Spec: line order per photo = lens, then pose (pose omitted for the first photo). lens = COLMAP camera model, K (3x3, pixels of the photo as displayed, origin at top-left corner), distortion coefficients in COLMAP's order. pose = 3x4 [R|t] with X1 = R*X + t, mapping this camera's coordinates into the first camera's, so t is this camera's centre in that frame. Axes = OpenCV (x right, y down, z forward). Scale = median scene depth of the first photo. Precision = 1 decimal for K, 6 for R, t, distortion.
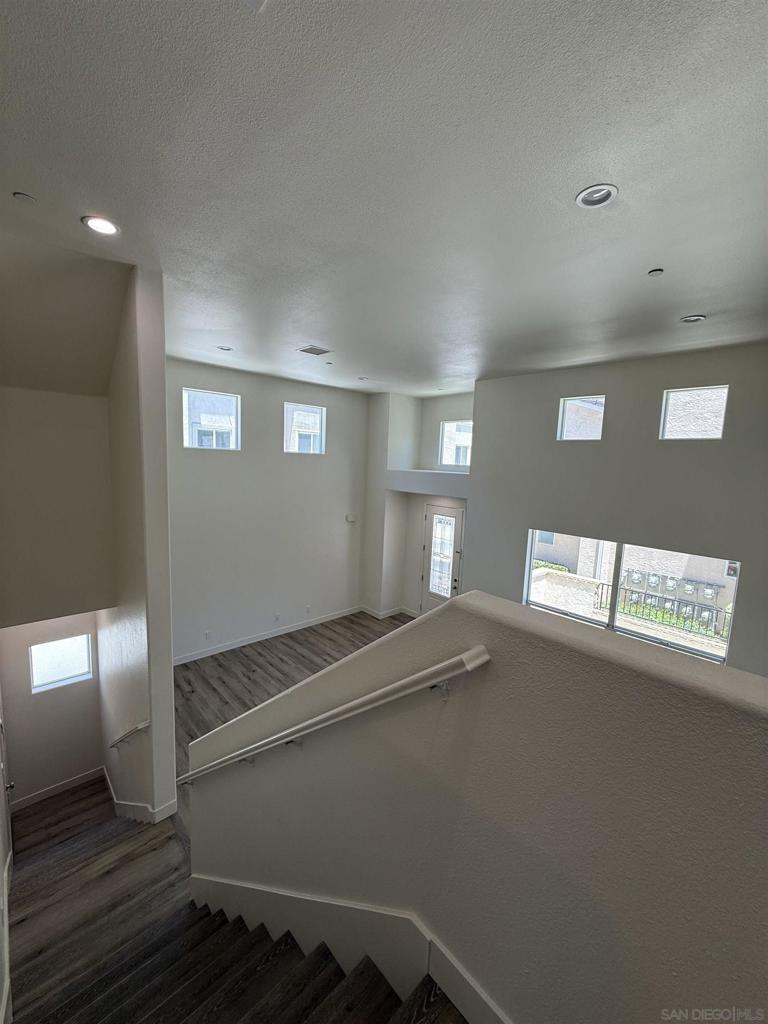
lens RADIAL K [[408.7, 0, 387.4], [0, 408.7, 508.3], [0, 0, 1]] dist [-0.000231, 0.000694]
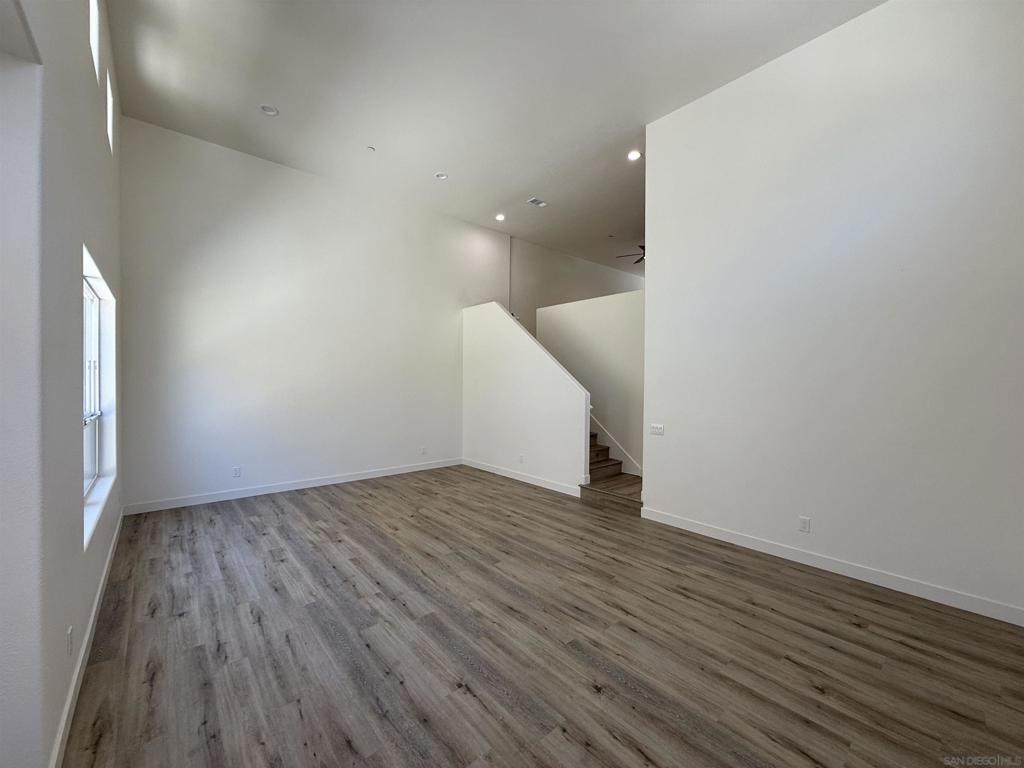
lens RADIAL K [[408.7, 0, 512.5], [0, 408.7, 383.0], [0, 0, 1]] dist [-0.000231, 0.000694]
pose [[-0.997860, -0.048798, 0.043527, -0.068751], [-0.042683, 0.990358, 0.131795, 0.103765], [-0.049538, 0.129655, -0.990321, 1.224476]]
